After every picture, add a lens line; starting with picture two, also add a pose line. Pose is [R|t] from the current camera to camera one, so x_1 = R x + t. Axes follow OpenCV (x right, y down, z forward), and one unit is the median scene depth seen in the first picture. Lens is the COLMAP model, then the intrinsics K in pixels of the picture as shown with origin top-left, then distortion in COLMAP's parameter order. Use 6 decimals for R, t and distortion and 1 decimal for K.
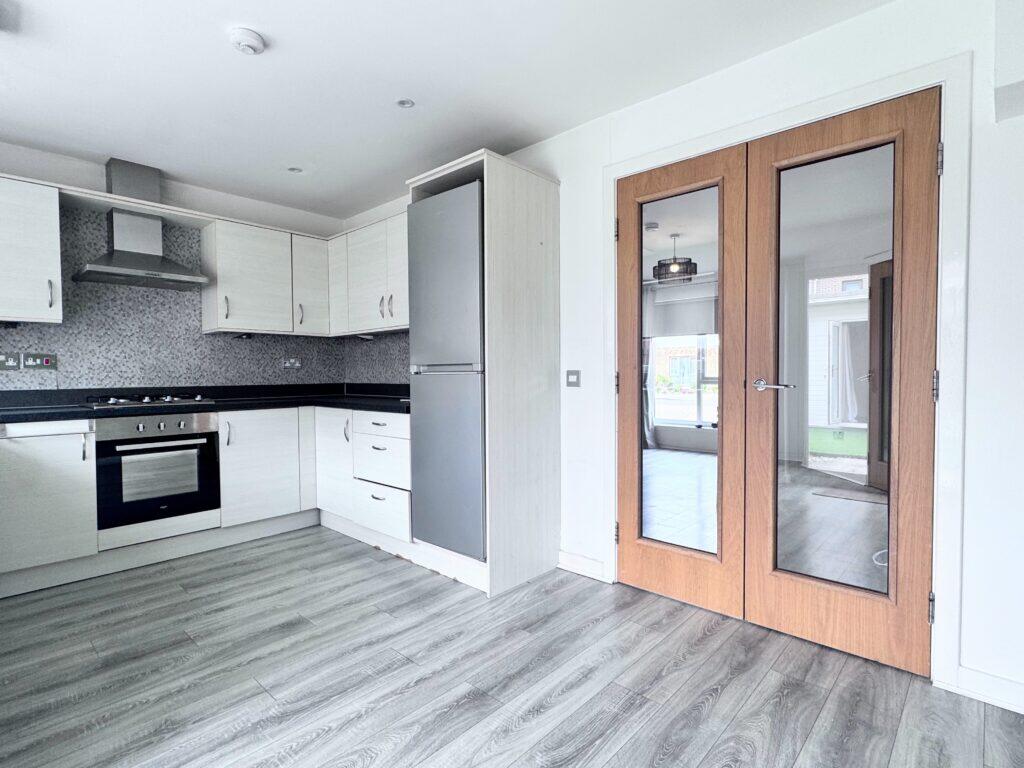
lens RADIAL K [[515.6, 0, 512.0], [0, 515.6, 384.0], [0, 0, 1]] dist [-0.001285, -0.000028]
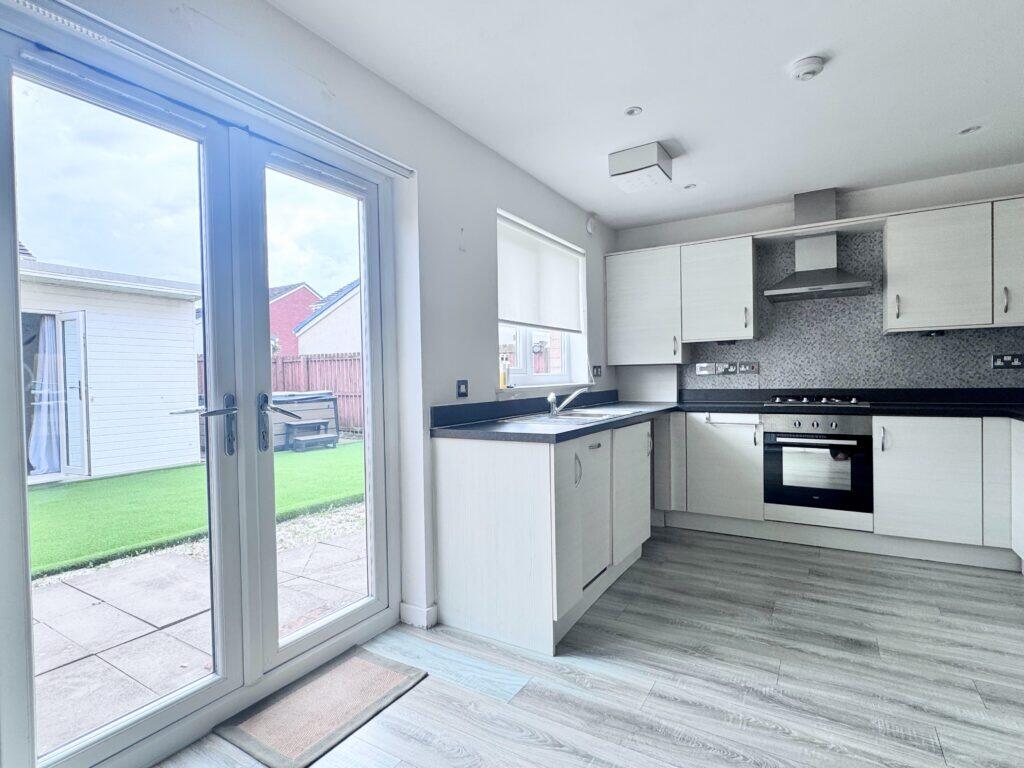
lens RADIAL K [[515.6, 0, 512.0], [0, 515.6, 384.0], [0, 0, 1]] dist [-0.001285, -0.000028]
pose [[0.204485, 0.017200, -0.978719, 0.288019], [-0.004217, 0.999852, 0.016691, -0.023187], [0.978861, 0.000714, 0.204527, 0.135083]]
